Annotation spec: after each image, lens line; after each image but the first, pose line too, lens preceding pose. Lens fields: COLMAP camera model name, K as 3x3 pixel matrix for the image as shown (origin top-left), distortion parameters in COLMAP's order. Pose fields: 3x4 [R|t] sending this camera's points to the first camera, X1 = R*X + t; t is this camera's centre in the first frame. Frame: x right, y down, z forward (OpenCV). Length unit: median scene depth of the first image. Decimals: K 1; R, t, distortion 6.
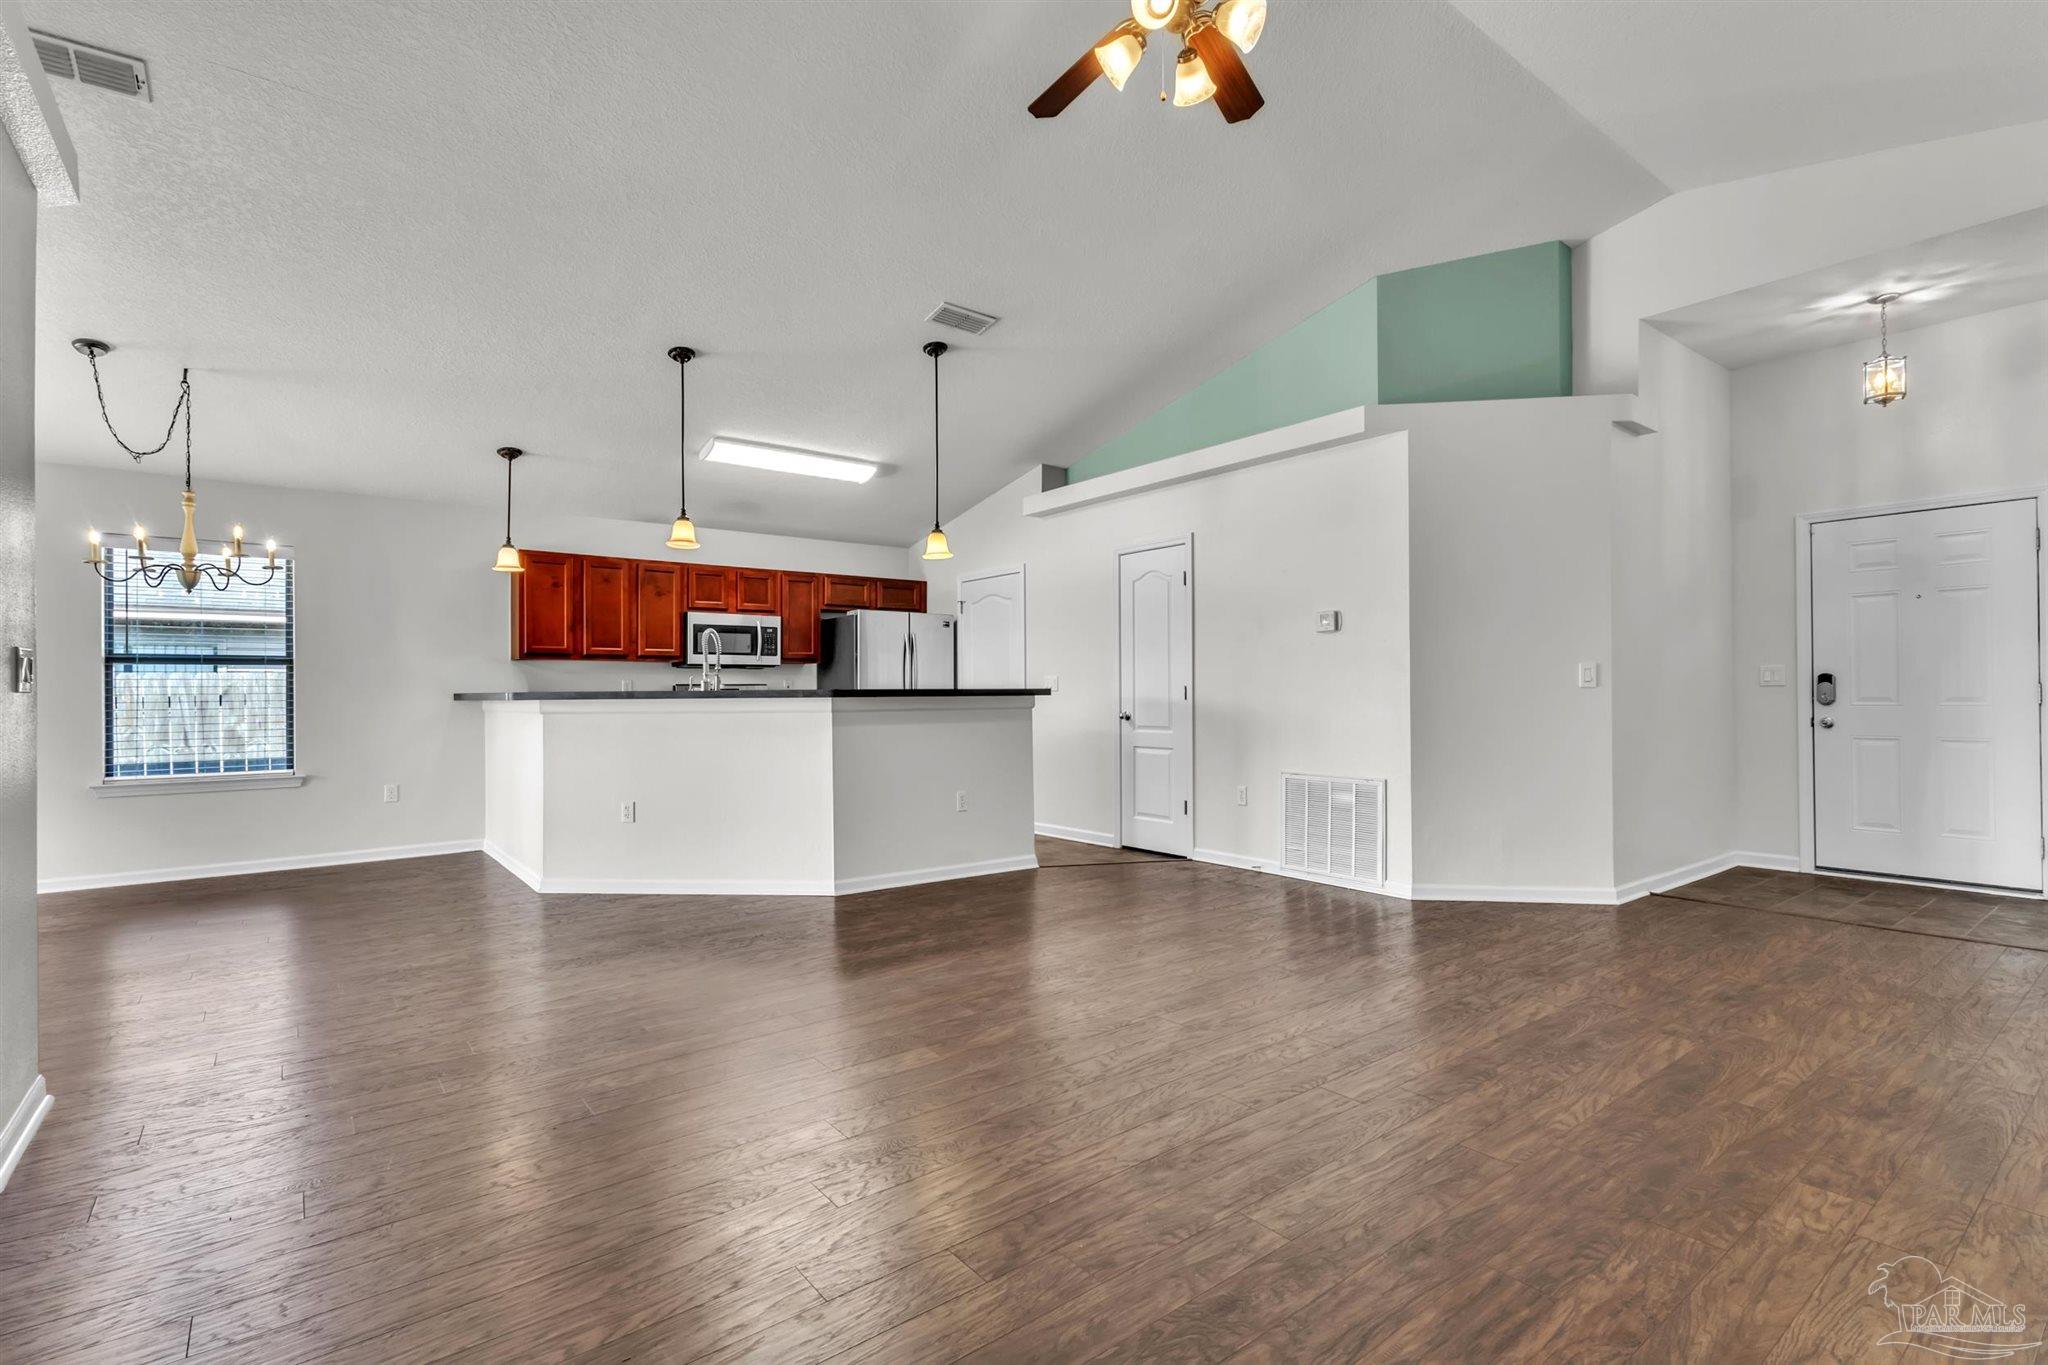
lens RADIAL K [[953.0, 0, 1016.0], [0, 953.0, 685.4], [0, 0, 1]] dist [0.001875, 0.000147]
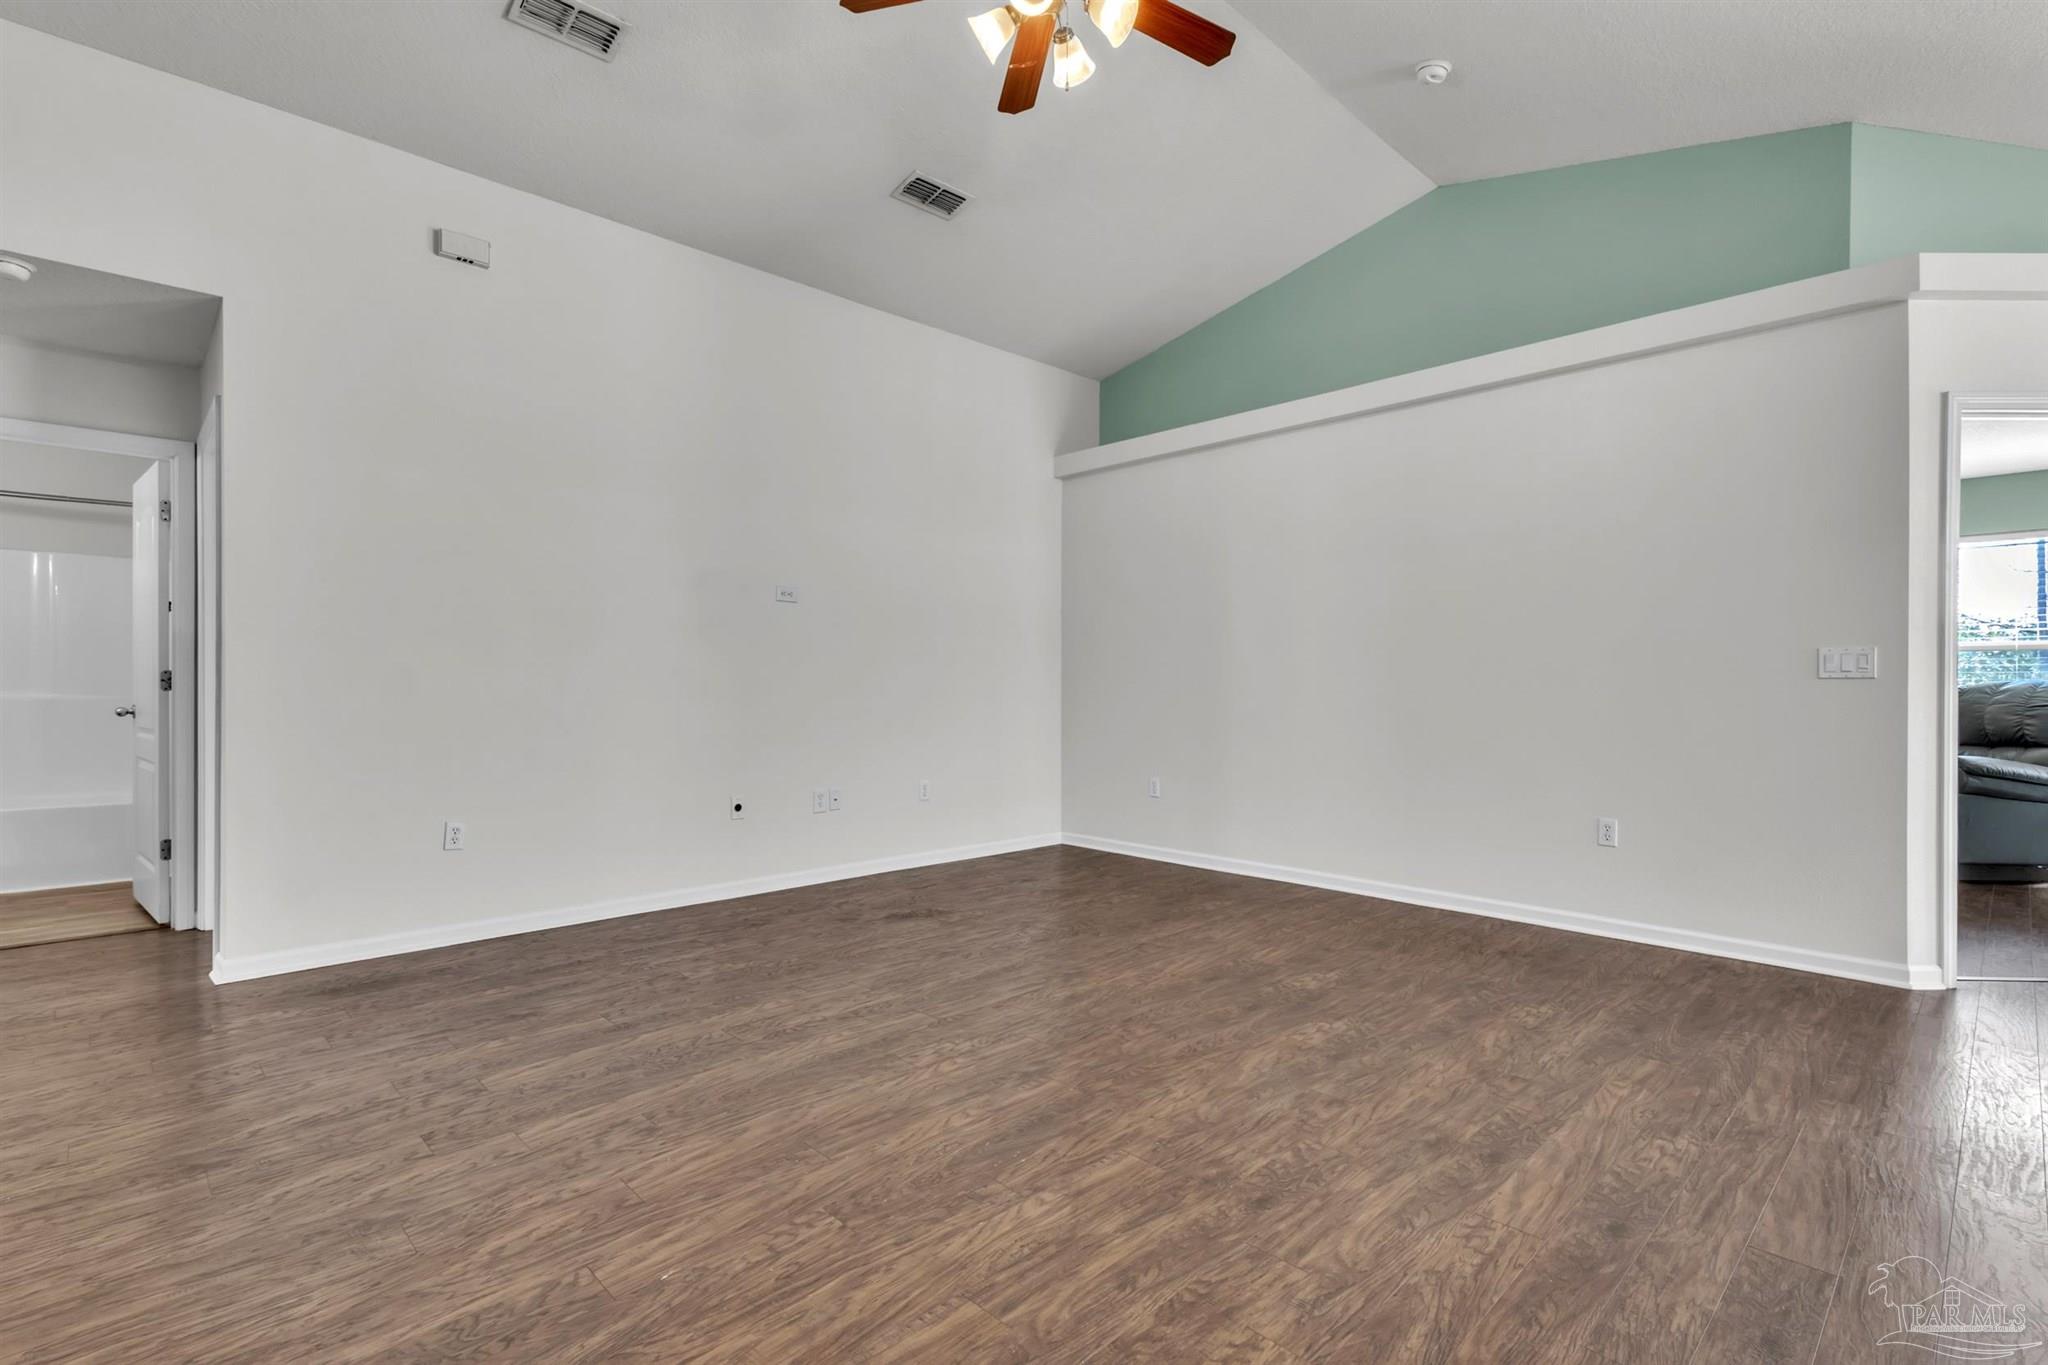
lens RADIAL K [[959.8, 0, 1024.0], [0, 959.8, 682.5], [0, 0, 1]] dist [0.002732, 0.000560]
pose [[-0.993496, 0.006257, -0.113699, 0.173763], [0.007314, 0.999934, -0.008883, 0.009455], [0.113636, -0.009657, -0.993476, 1.094936]]
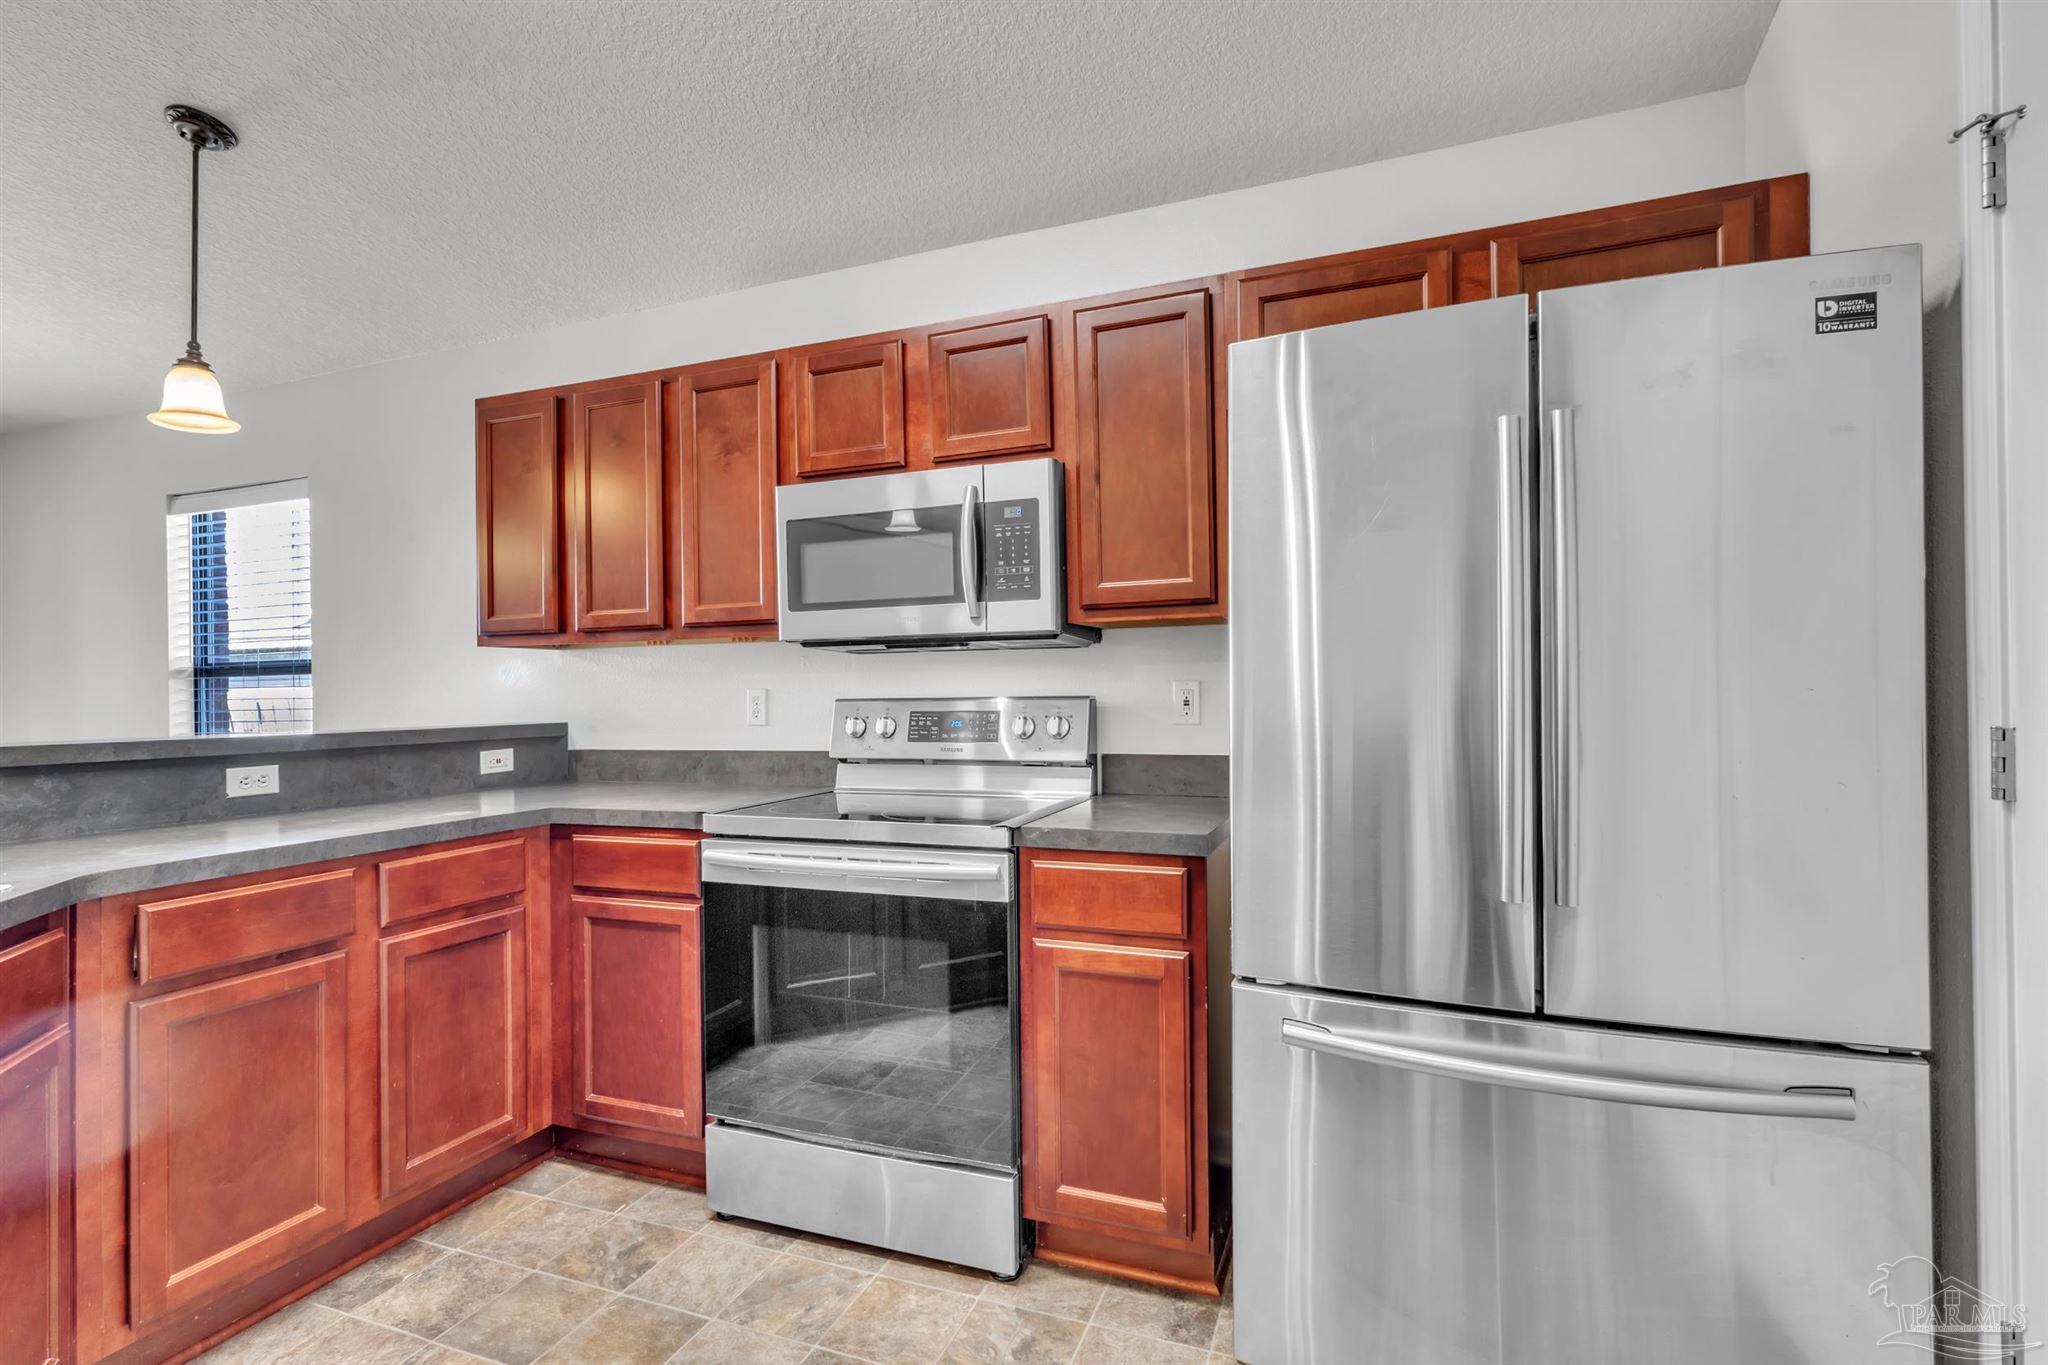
lens RADIAL K [[980.8, 0, 1024.0], [0, 980.8, 682.5], [0, 0, 1]] dist [0.030255, 0.000006]
pose [[0.514394, -0.007464, -0.857522, 0.000083], [0.020318, 0.999787, 0.003486, -0.010499], [0.857313, -0.019216, 0.514436, 1.276464]]
